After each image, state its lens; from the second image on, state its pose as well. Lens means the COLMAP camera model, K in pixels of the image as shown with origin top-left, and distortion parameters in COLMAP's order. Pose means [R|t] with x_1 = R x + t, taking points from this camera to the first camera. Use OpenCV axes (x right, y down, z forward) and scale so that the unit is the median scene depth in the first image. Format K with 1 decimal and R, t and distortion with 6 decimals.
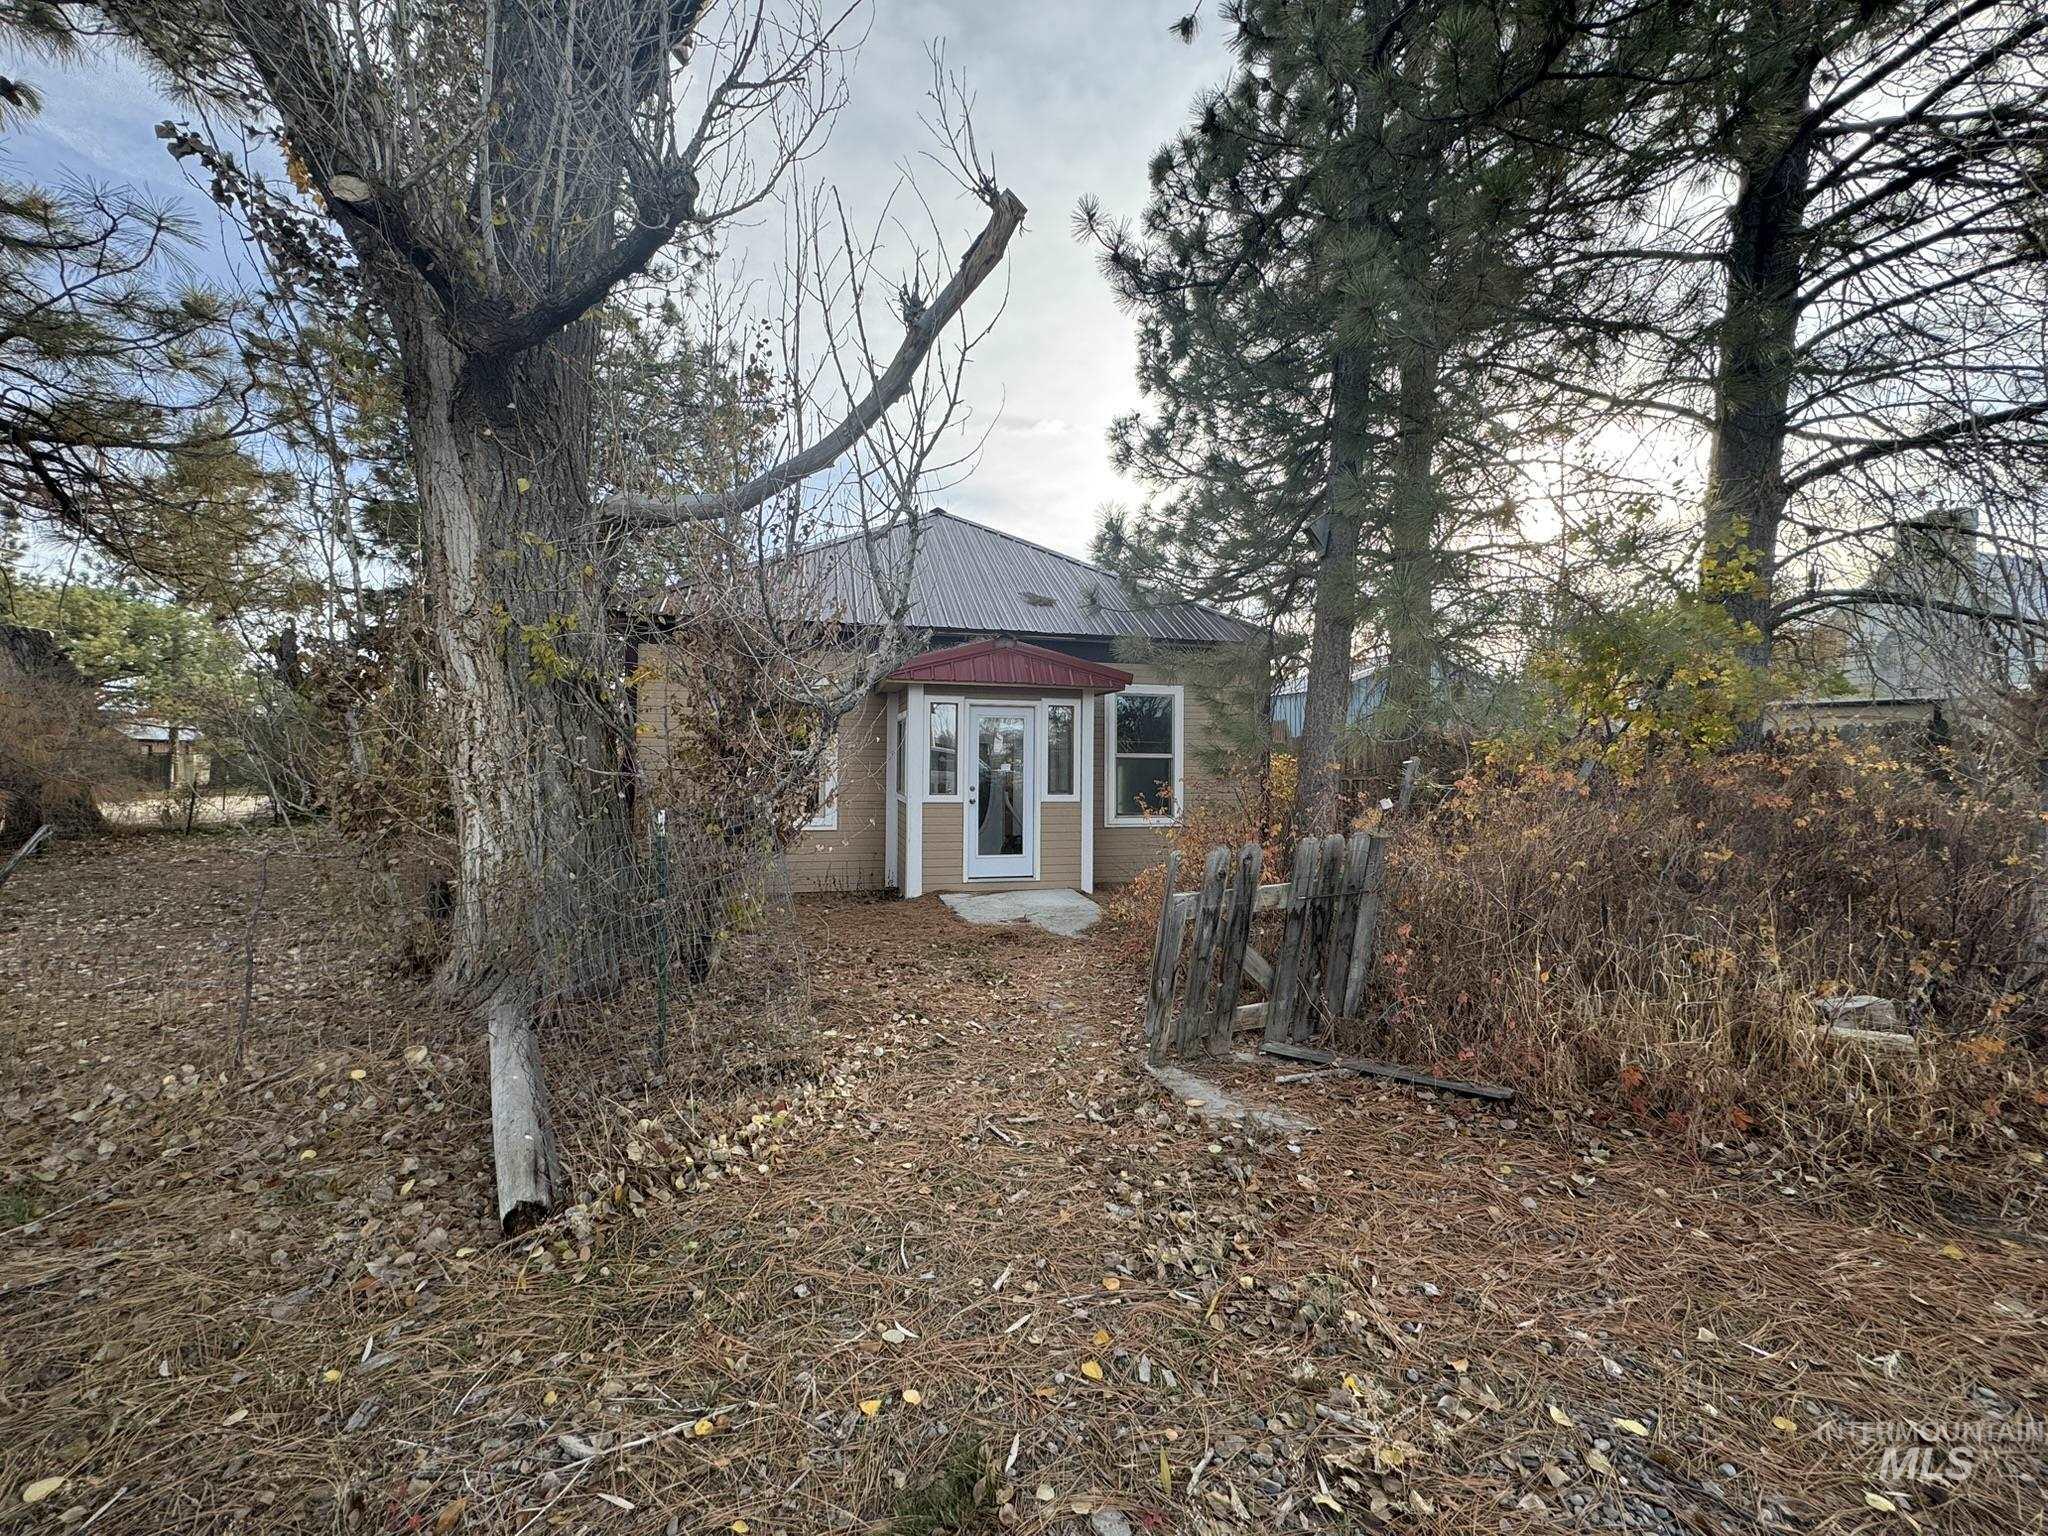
lens RADIAL K [[812.6, 0, 1024.2], [0, 812.6, 767.1], [0, 0, 1]] dist [-0.003454, 0.000501]
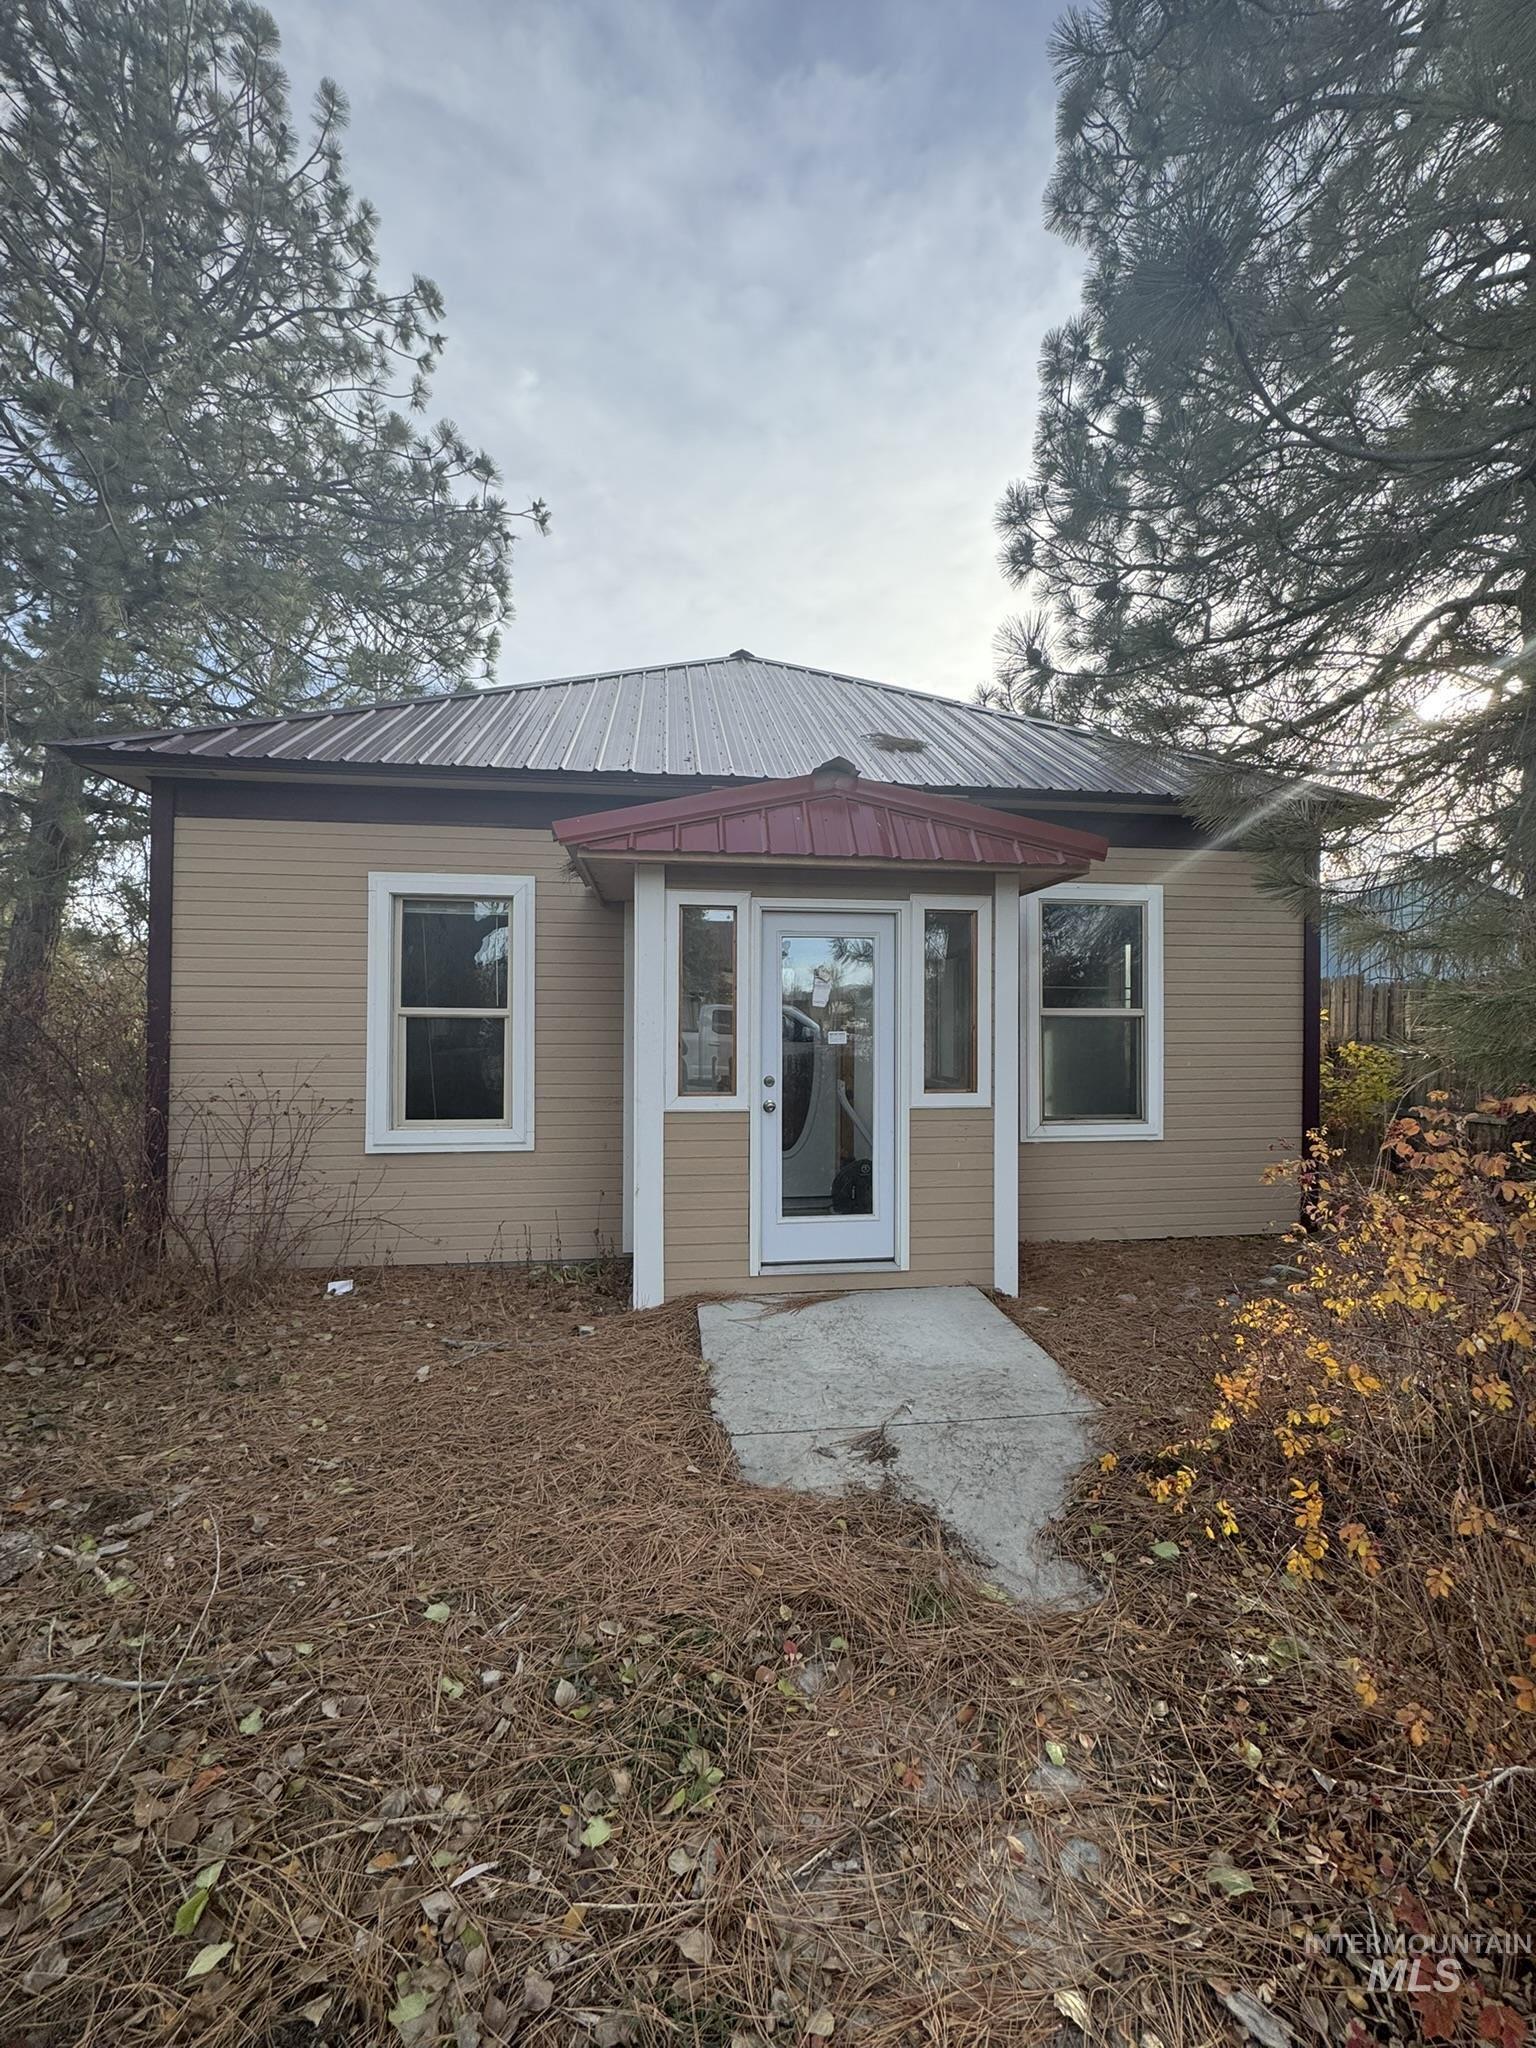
lens RADIAL K [[812.6, 0, 763.7], [0, 812.6, 1023.8], [0, 0, 1]] dist [-0.003454, 0.000501]
pose [[0.991957, -0.004572, -0.126494, -0.004309], [0.004531, 0.999990, -0.000618, -0.007878], [0.126496, 0.000040, 0.991967, 0.499236]]
